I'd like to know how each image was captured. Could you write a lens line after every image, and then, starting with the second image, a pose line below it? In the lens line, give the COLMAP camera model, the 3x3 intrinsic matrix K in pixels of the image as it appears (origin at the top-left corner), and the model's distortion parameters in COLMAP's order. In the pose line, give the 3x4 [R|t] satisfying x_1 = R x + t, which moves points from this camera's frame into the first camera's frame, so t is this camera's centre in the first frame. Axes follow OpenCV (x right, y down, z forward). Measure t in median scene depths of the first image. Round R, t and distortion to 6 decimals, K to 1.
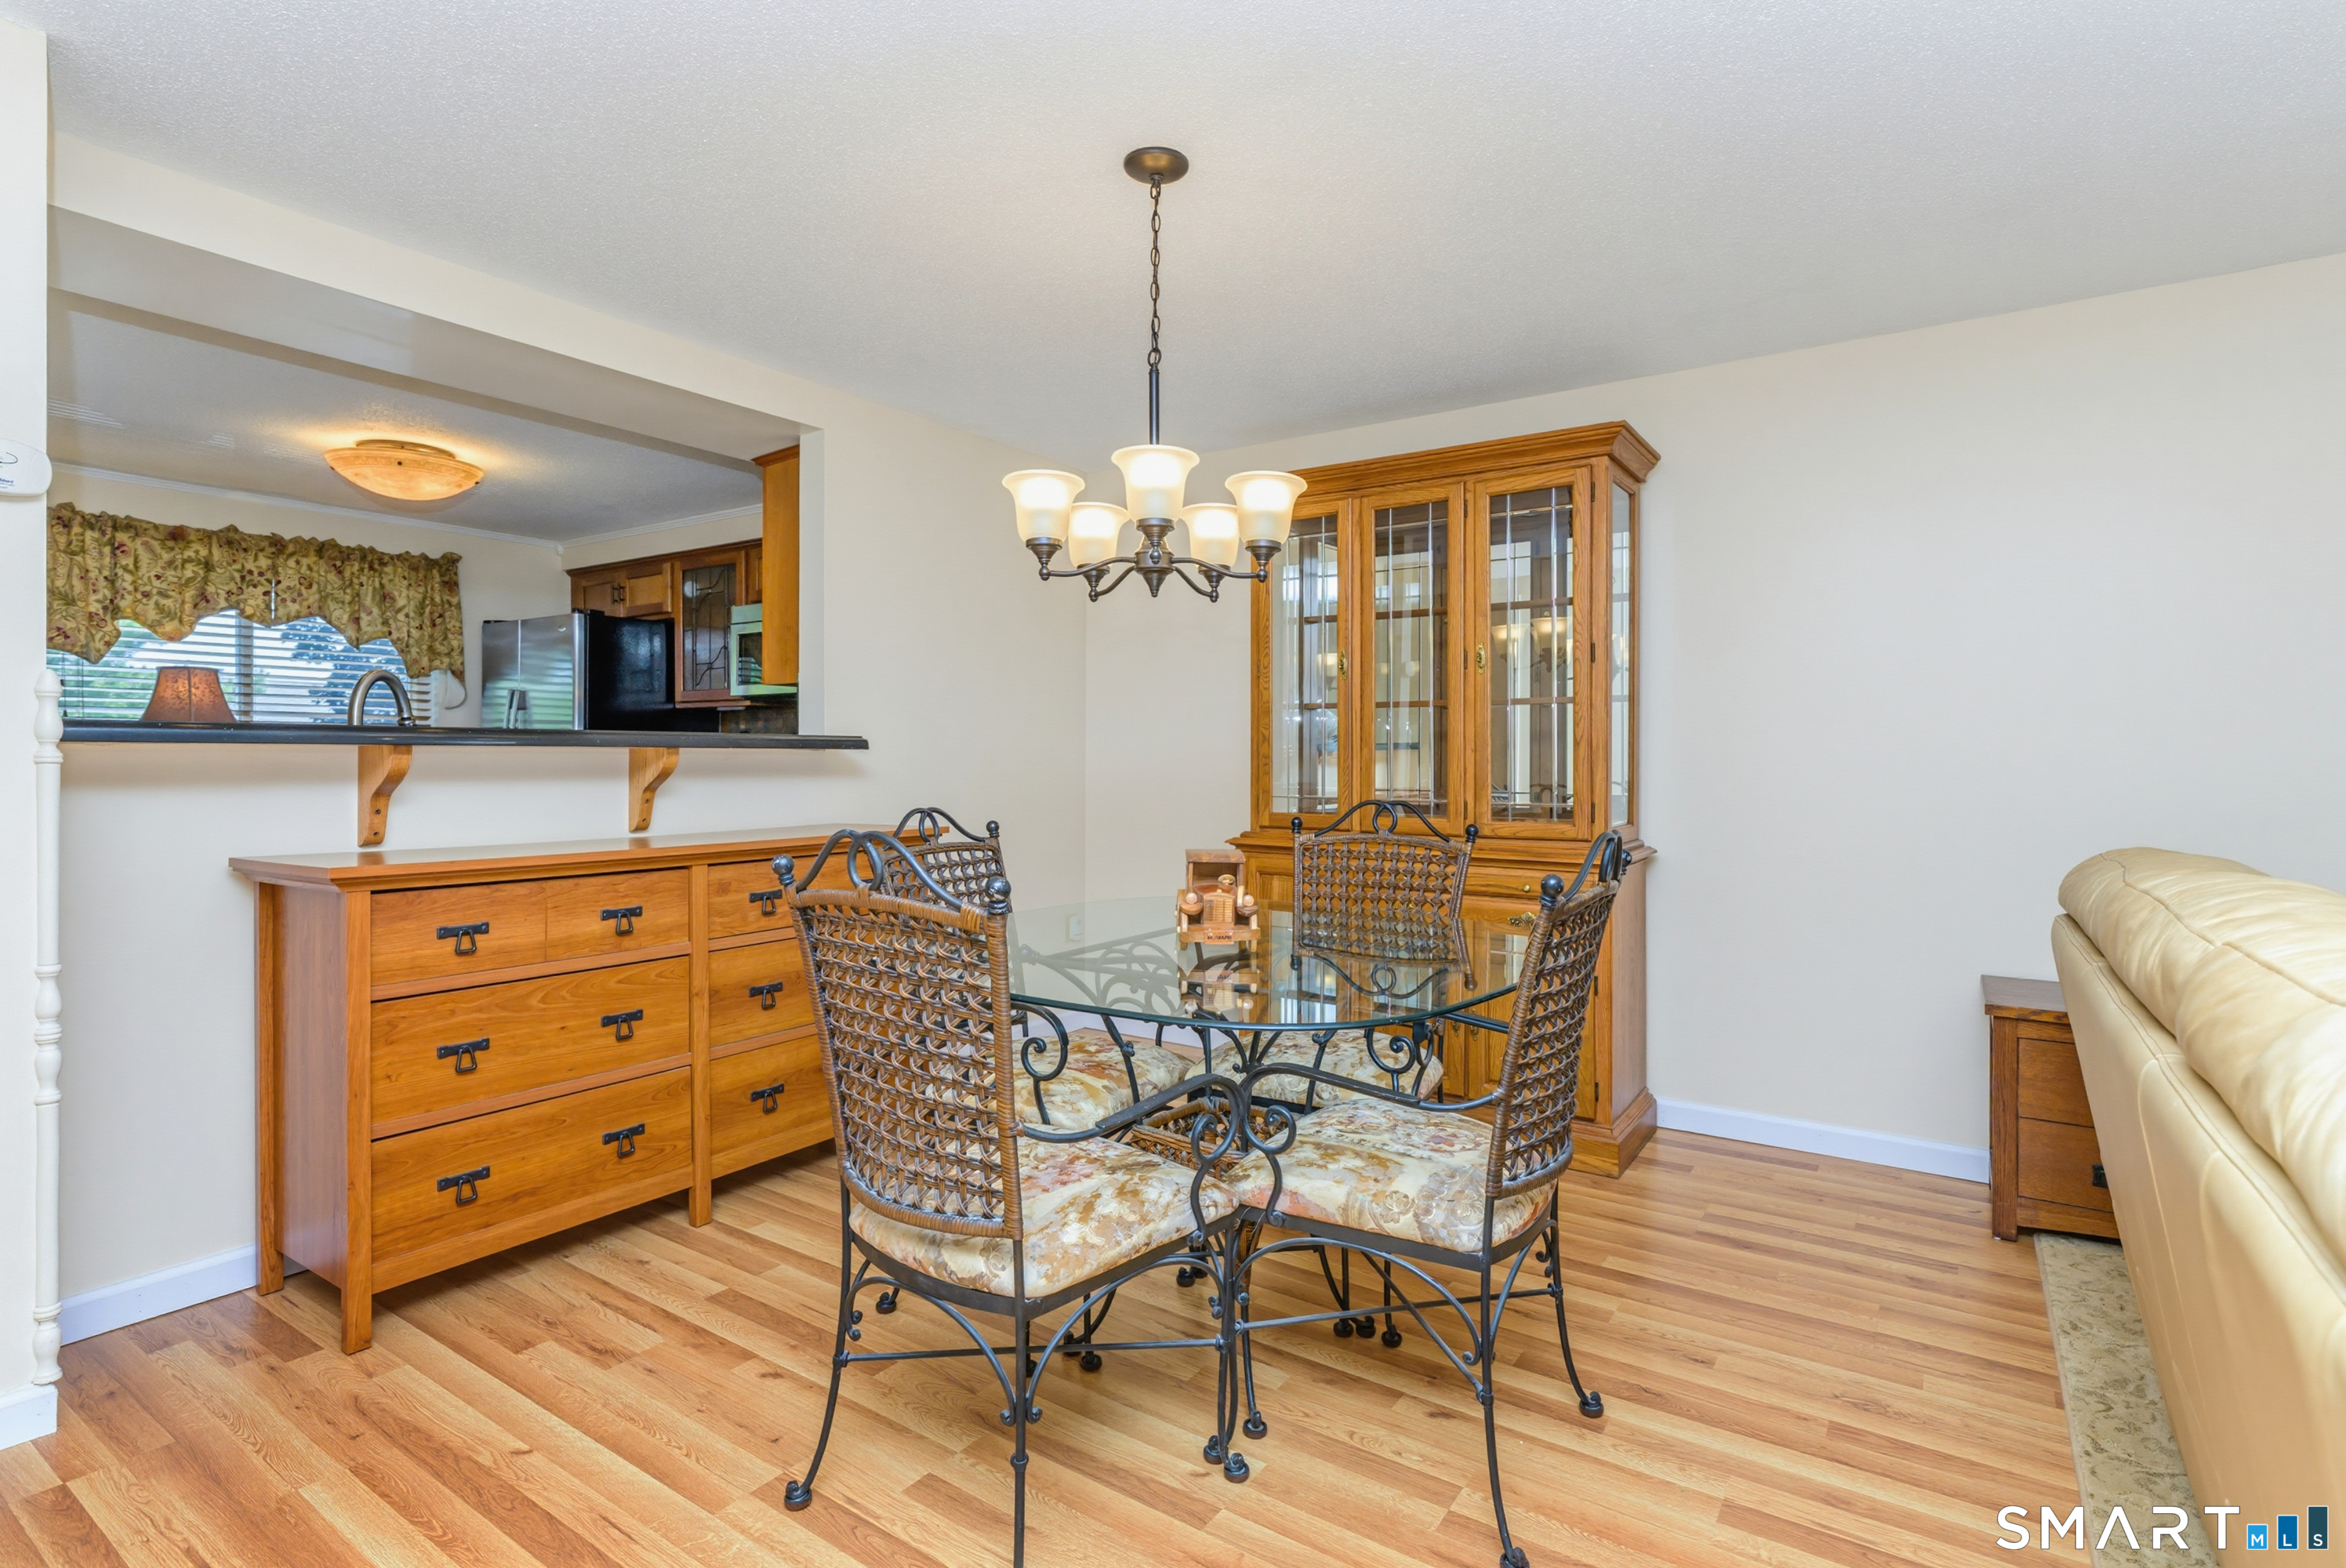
lens RADIAL K [[1135.9, 0, 1172.7], [0, 1135.9, 764.0], [0, 0, 1]] dist [-0.001784, 0.000533]
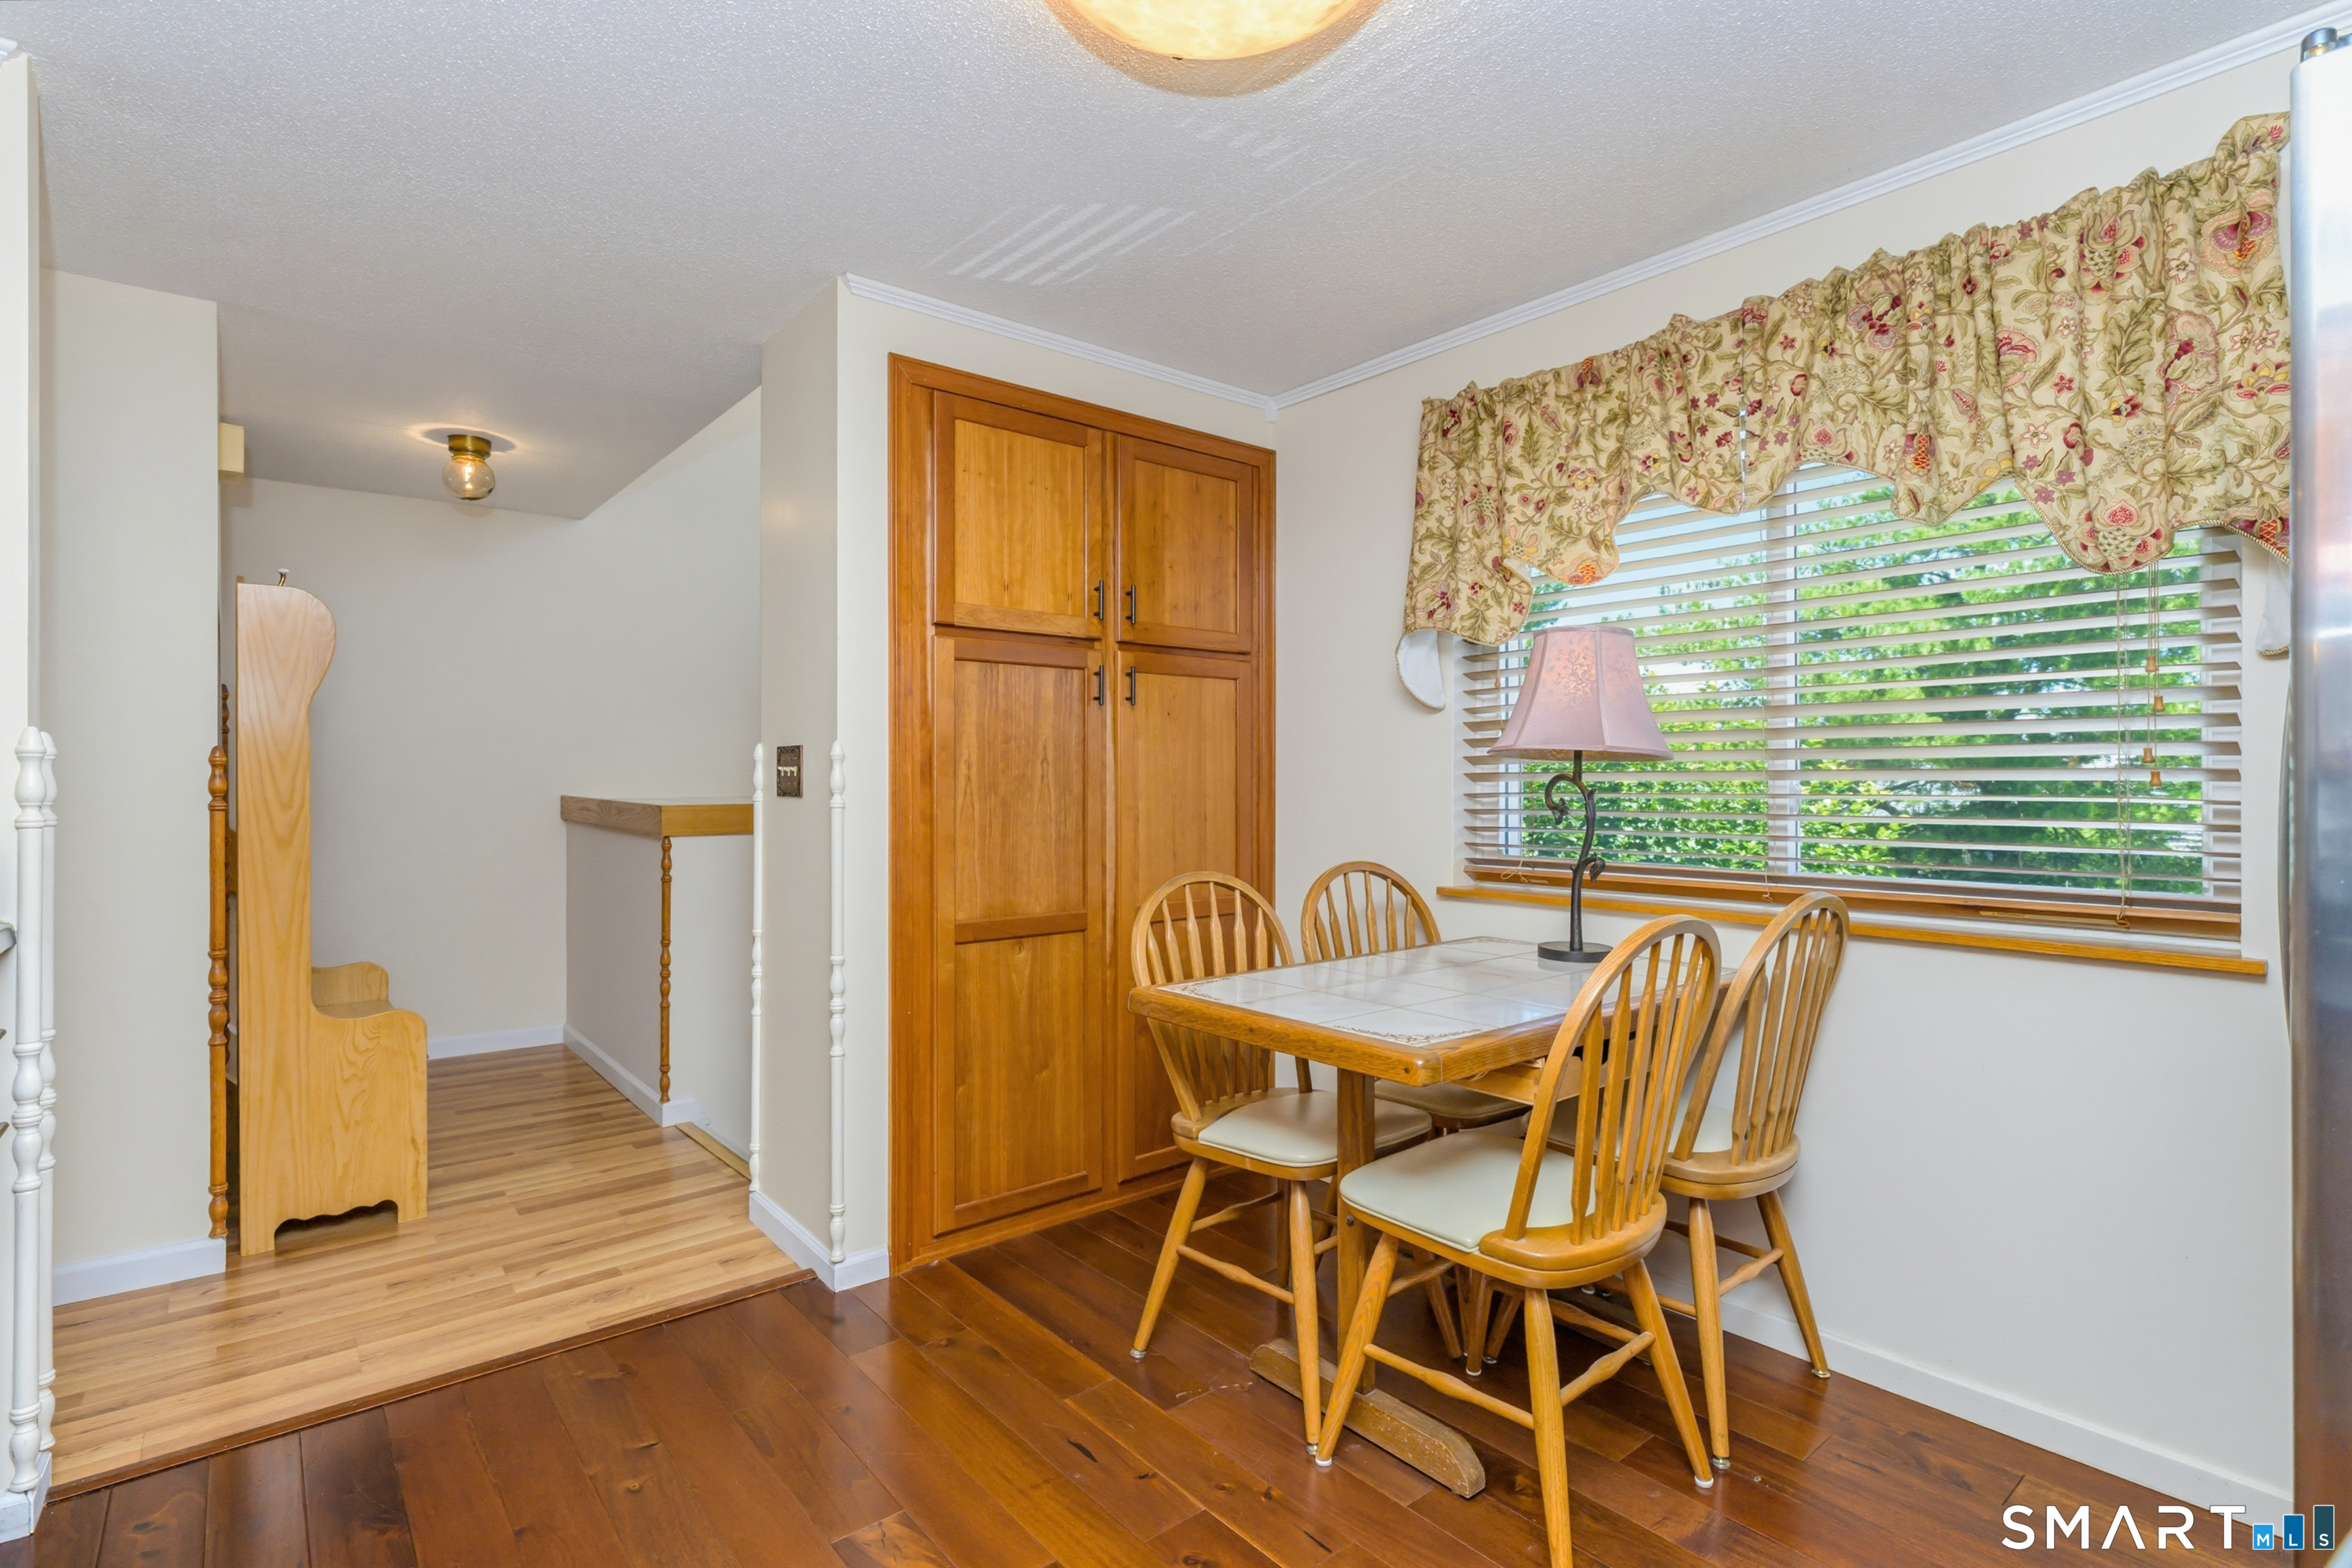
lens RADIAL K [[1142.3, 0, 1180.7], [0, 1142.3, 767.7], [0, 0, 1]] dist [-0.001038, -0.000073]
pose [[-0.280726, -0.010512, -0.959730, -0.314684], [-0.001847, 0.999944, -0.010412, -0.017768], [0.959786, -0.001150, -0.280730, 0.925271]]
